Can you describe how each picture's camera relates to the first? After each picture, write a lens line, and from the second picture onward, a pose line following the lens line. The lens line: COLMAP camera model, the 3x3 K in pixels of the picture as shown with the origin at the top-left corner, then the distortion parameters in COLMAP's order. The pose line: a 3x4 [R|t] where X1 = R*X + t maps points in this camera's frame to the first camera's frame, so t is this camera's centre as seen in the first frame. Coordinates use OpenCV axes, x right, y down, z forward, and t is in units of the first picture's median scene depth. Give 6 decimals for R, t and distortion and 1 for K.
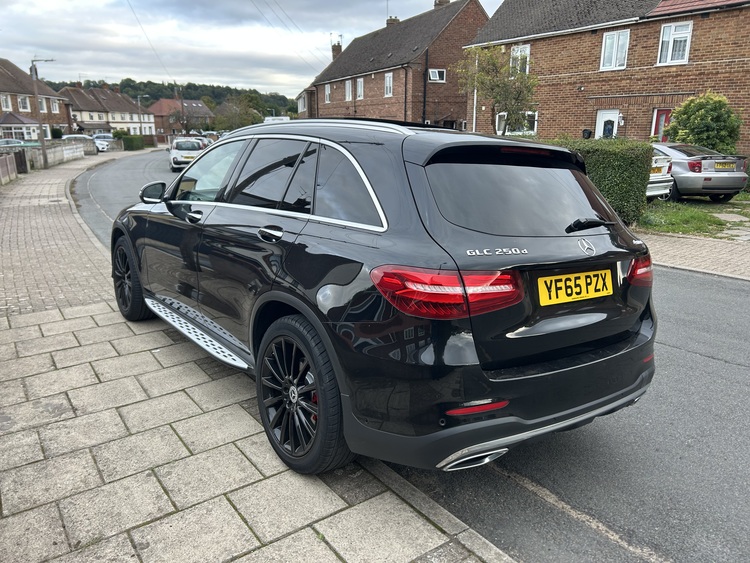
lens RADIAL K [[569.2, 0, 370.9], [0, 569.2, 279.6], [0, 0, 1]] dist [0.041702, -0.049046]
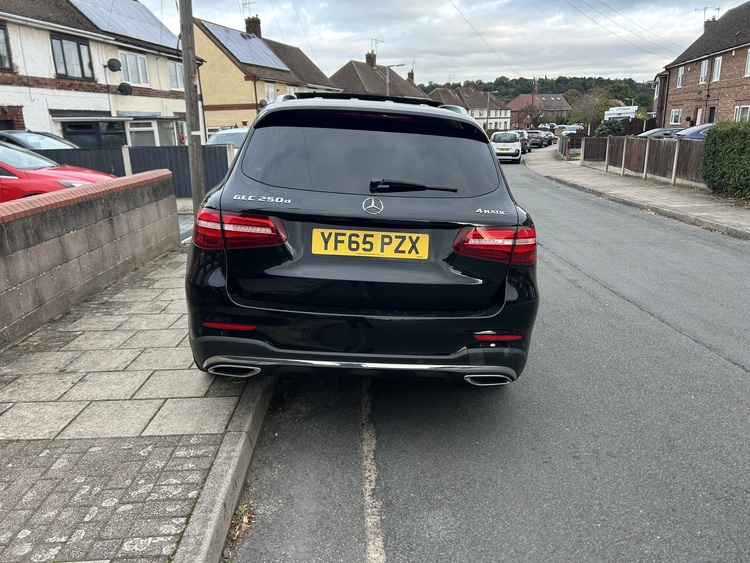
lens RADIAL K [[569.2, 0, 373.1], [0, 569.2, 286.2], [0, 0, 1]] dist [0.041702, -0.049046]
pose [[0.824204, 0.135684, -0.549798, 0.852368], [-0.125072, 0.990512, 0.056952, 0.025859], [0.552309, 0.021824, 0.833354, 0.121273]]
